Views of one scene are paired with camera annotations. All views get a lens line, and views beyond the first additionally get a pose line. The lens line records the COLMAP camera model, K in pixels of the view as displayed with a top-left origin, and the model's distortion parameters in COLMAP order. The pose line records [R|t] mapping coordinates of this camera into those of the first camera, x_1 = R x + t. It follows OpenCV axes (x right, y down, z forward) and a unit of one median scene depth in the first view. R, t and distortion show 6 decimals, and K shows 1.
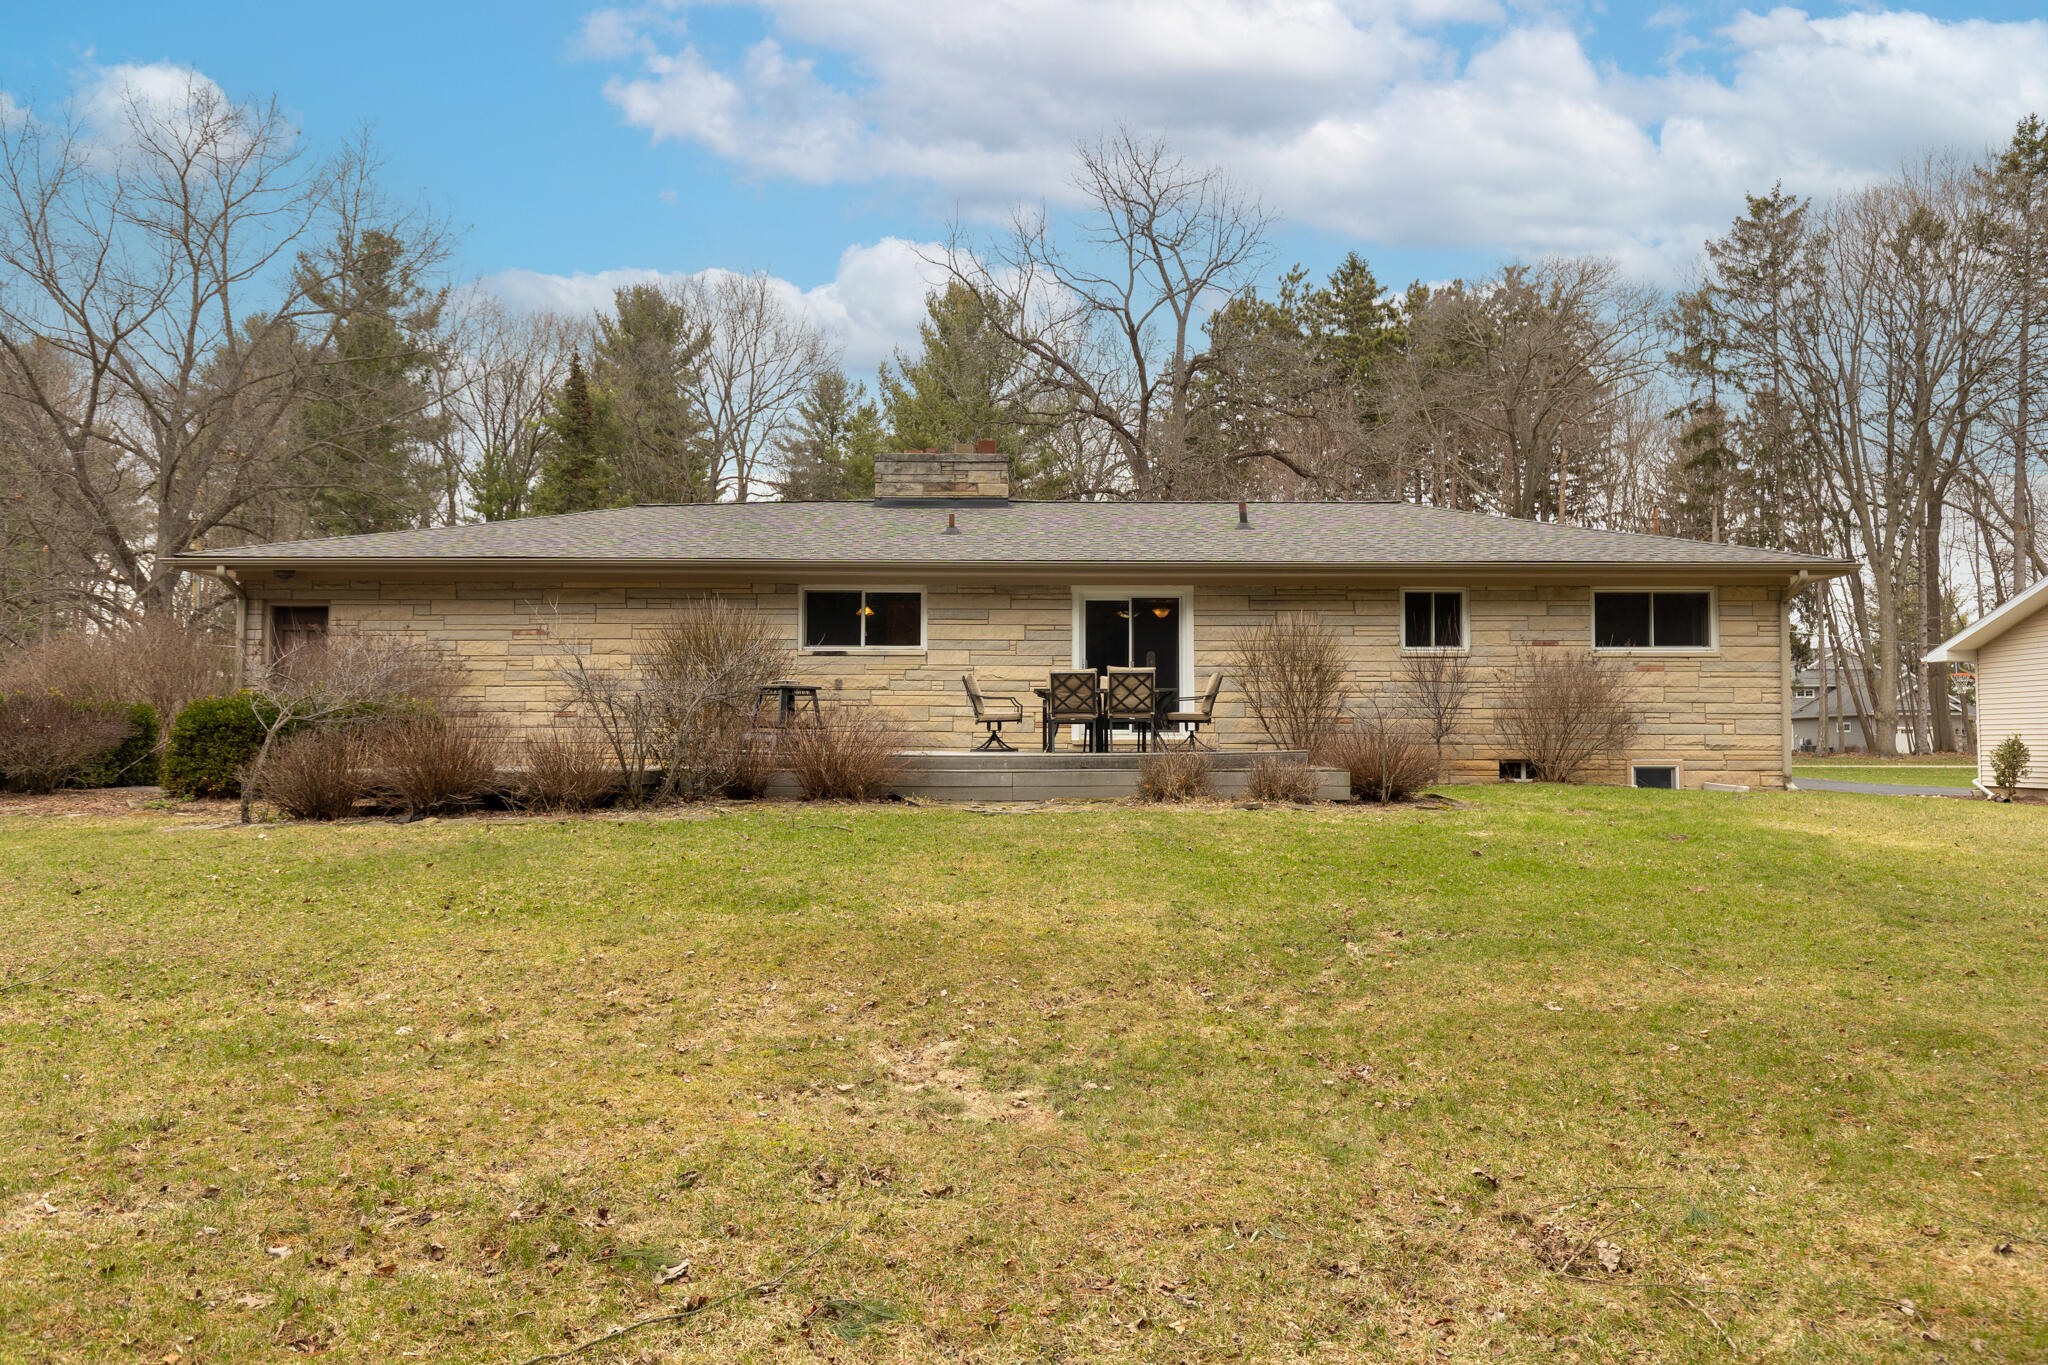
lens RADIAL K [[1398.5, 0, 1025.8], [0, 1398.5, 681.4], [0, 0, 1]] dist [-0.005560, -0.002487]
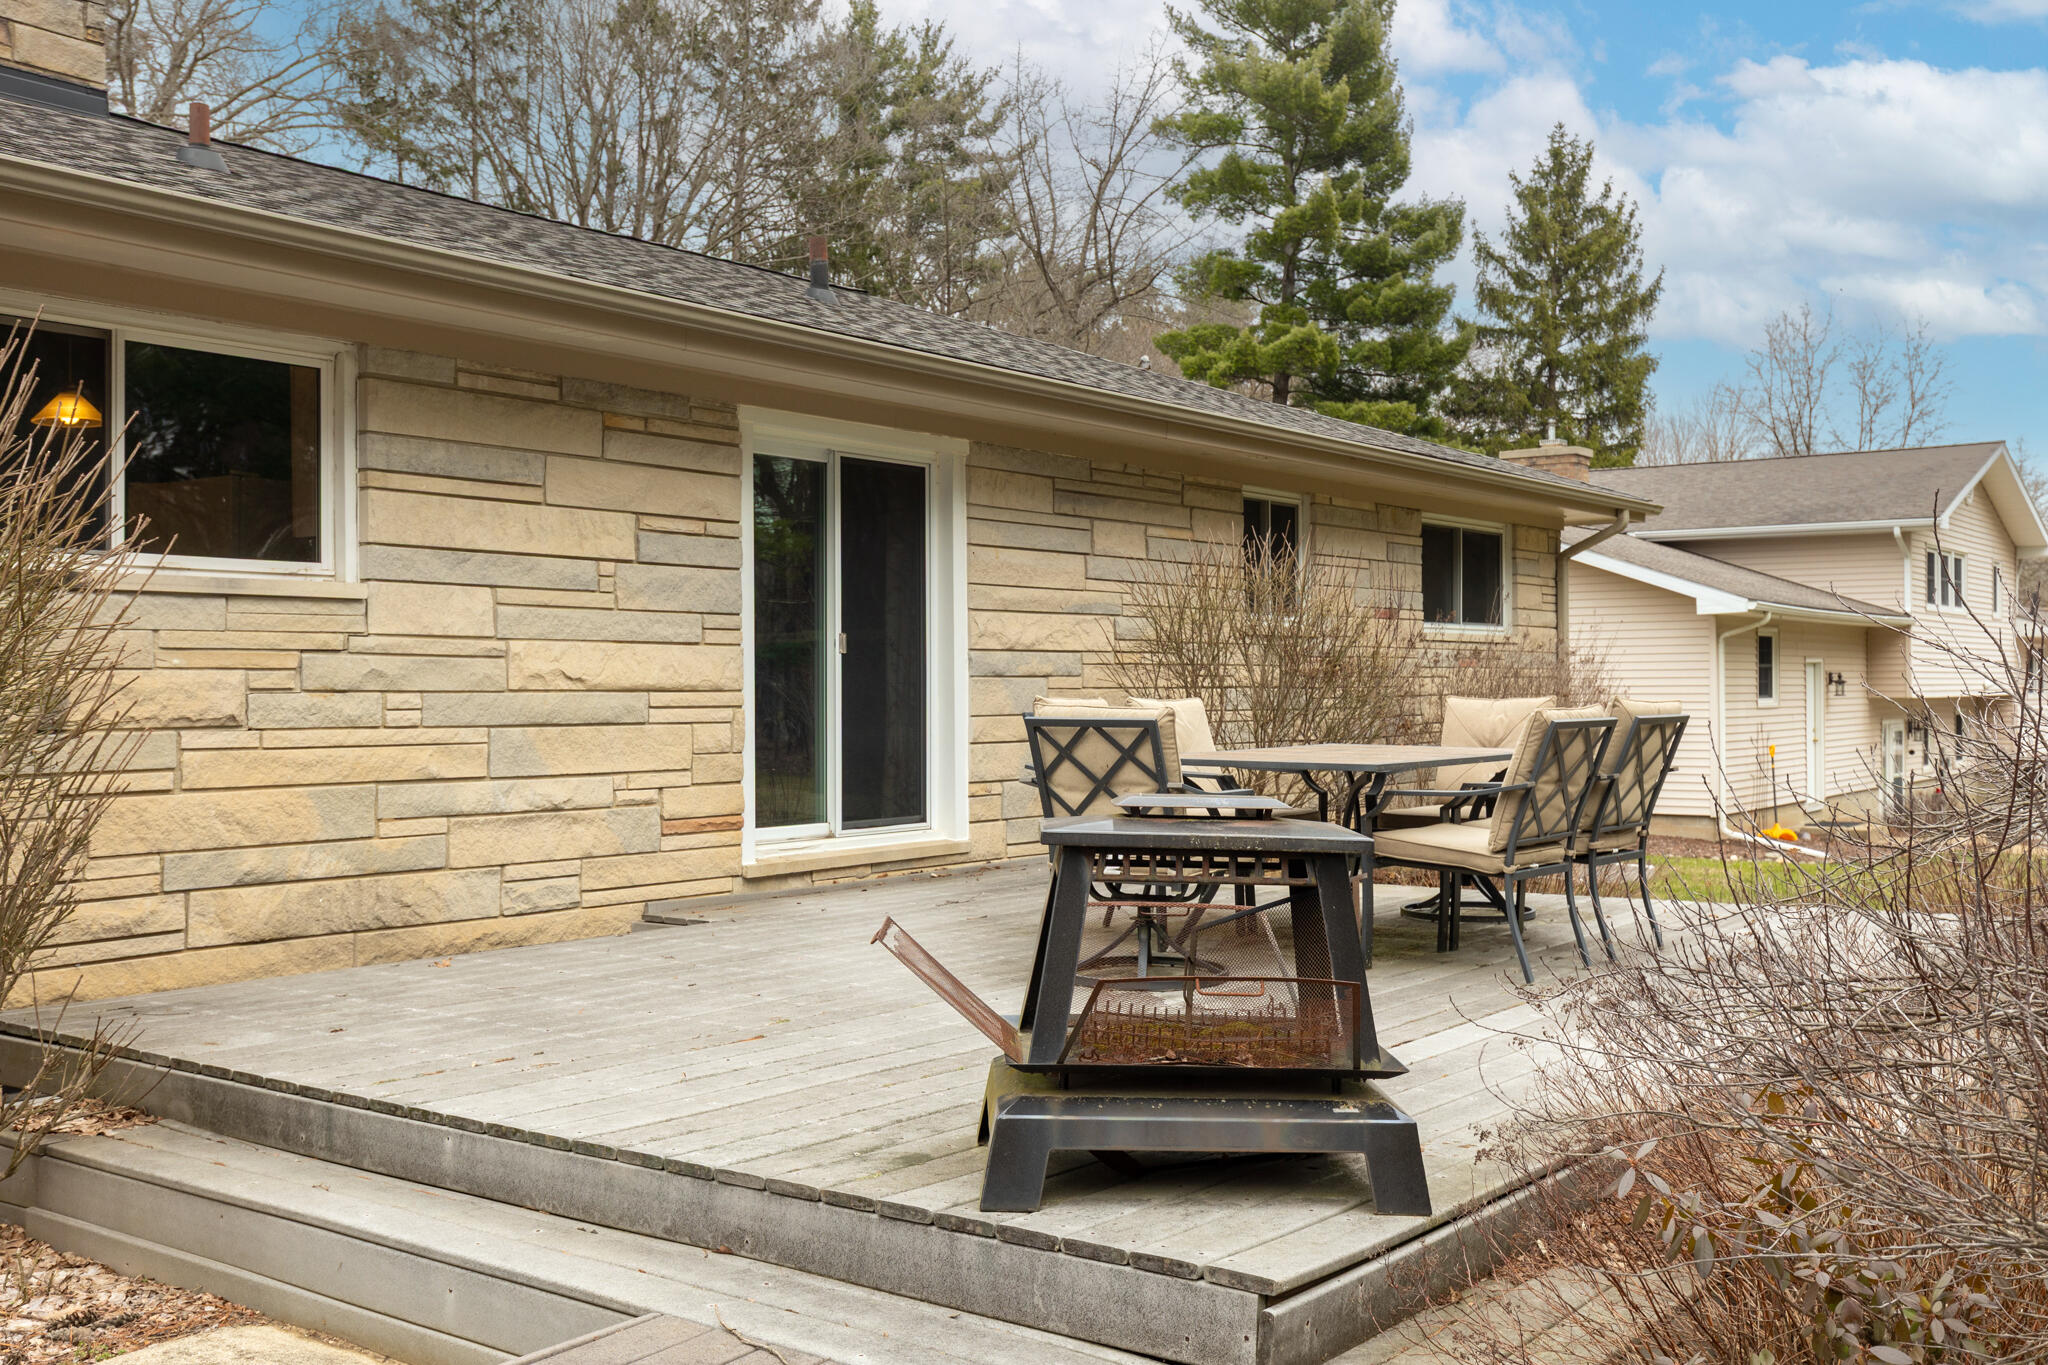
lens RADIAL K [[1987.3, 0, 1016.5], [0, 1987.3, 676.2], [0, 0, 1]] dist [0.010719, 0.000000]
pose [[0.610617, 0.002067, 0.791924, -0.300227], [-0.036088, 0.999030, 0.025218, -0.018016], [-0.791104, -0.043977, 0.610099, 0.653419]]
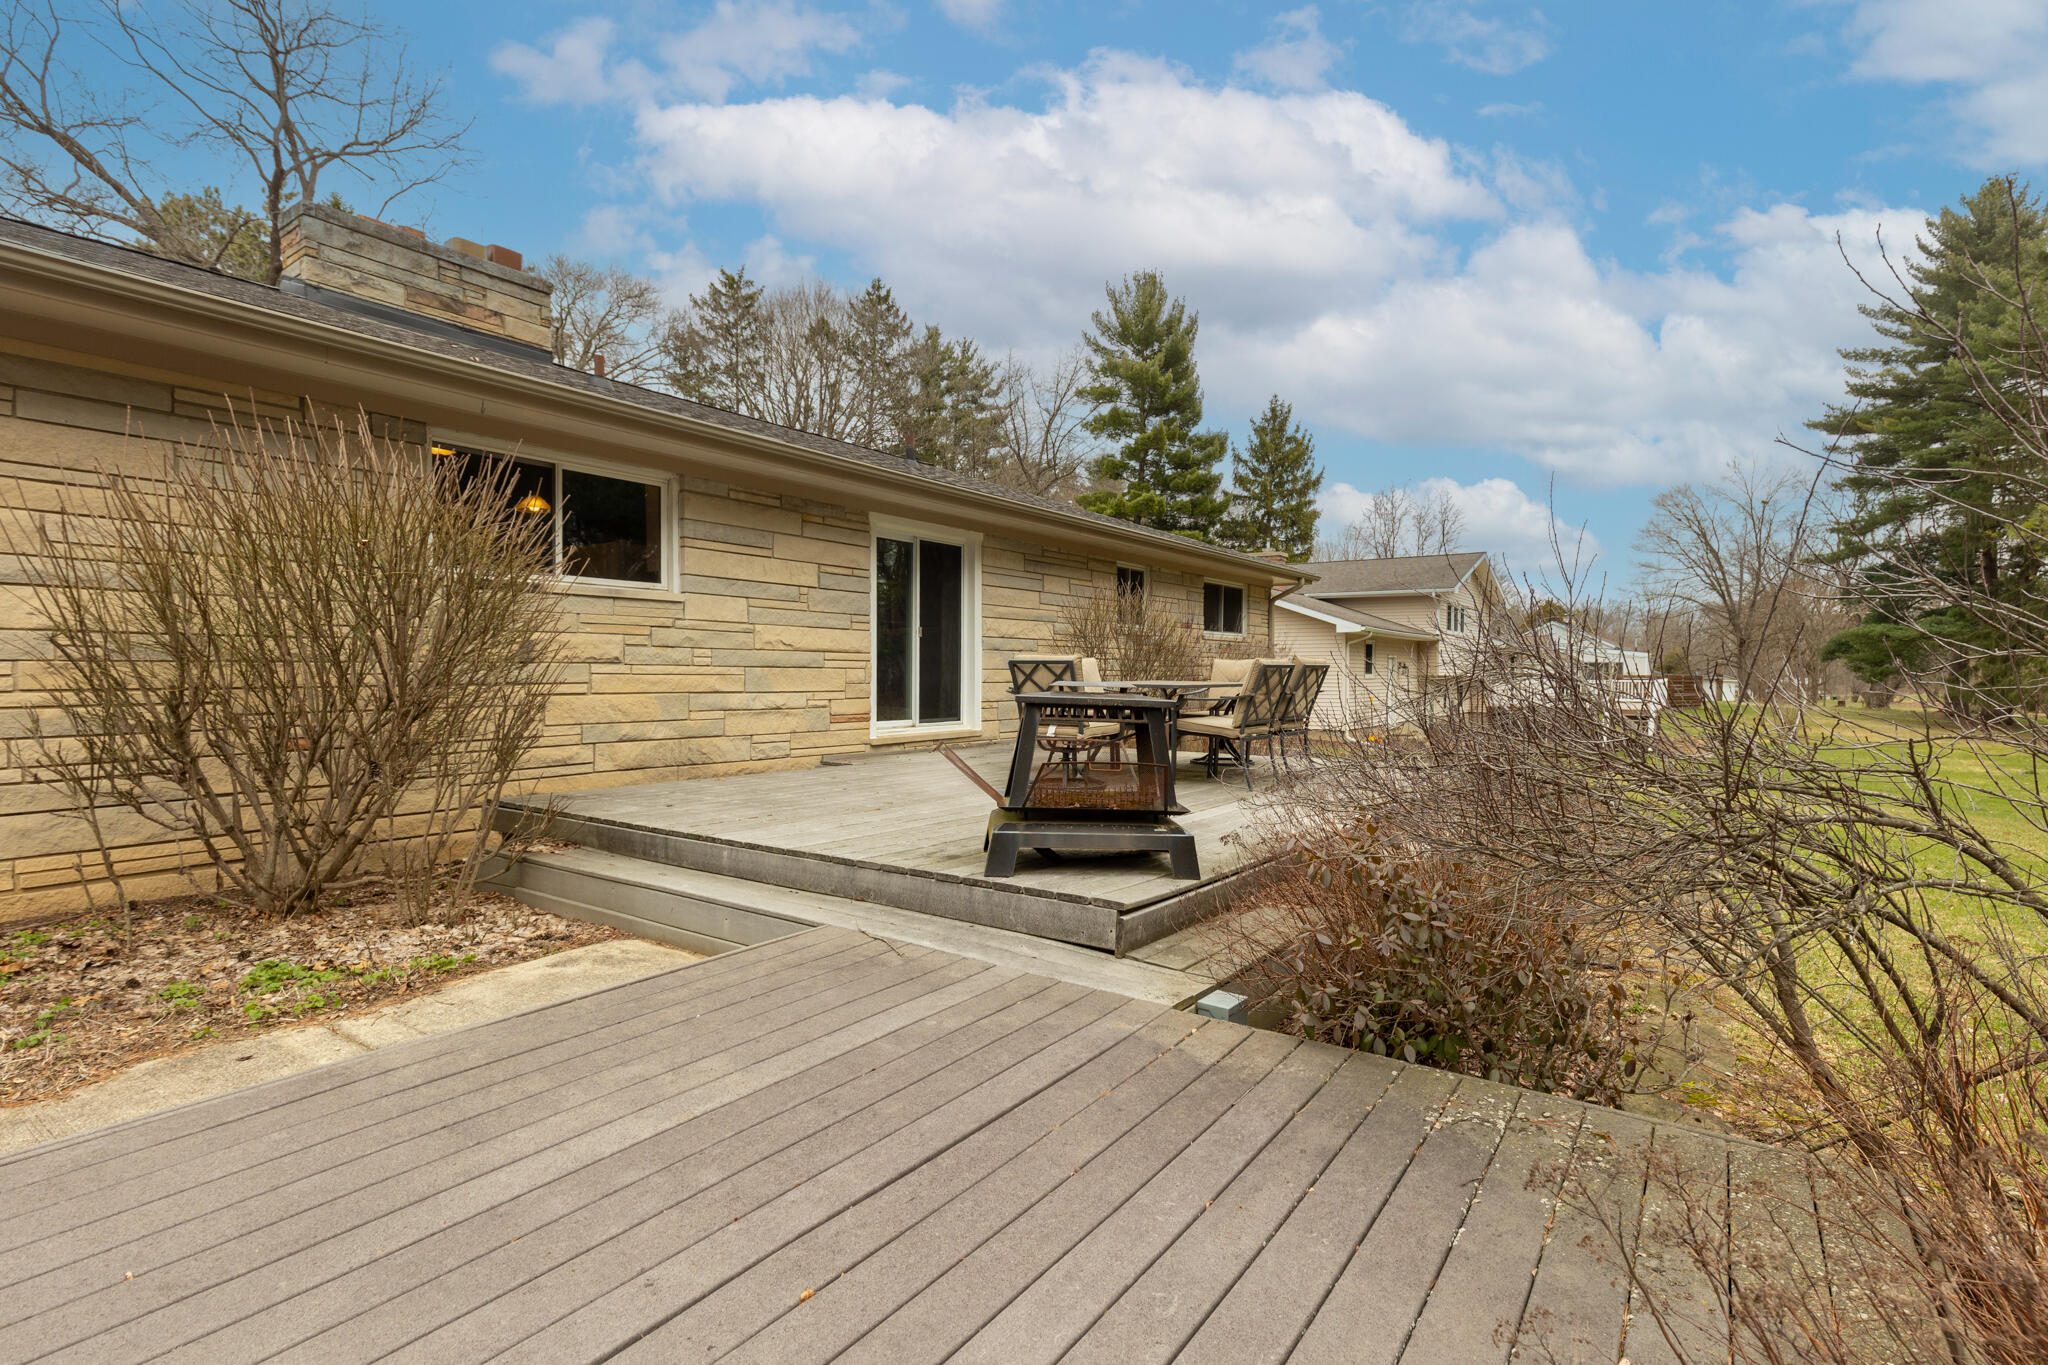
lens RADIAL K [[975.8, 0, 1037.0], [0, 975.8, 694.5], [0, 0, 1]] dist [0.013036, -0.000699]
pose [[0.585038, -0.014896, 0.810869, -0.302083], [-0.047386, 0.997495, 0.052514, -0.009031], [-0.809621, -0.069147, 0.582866, 0.651096]]
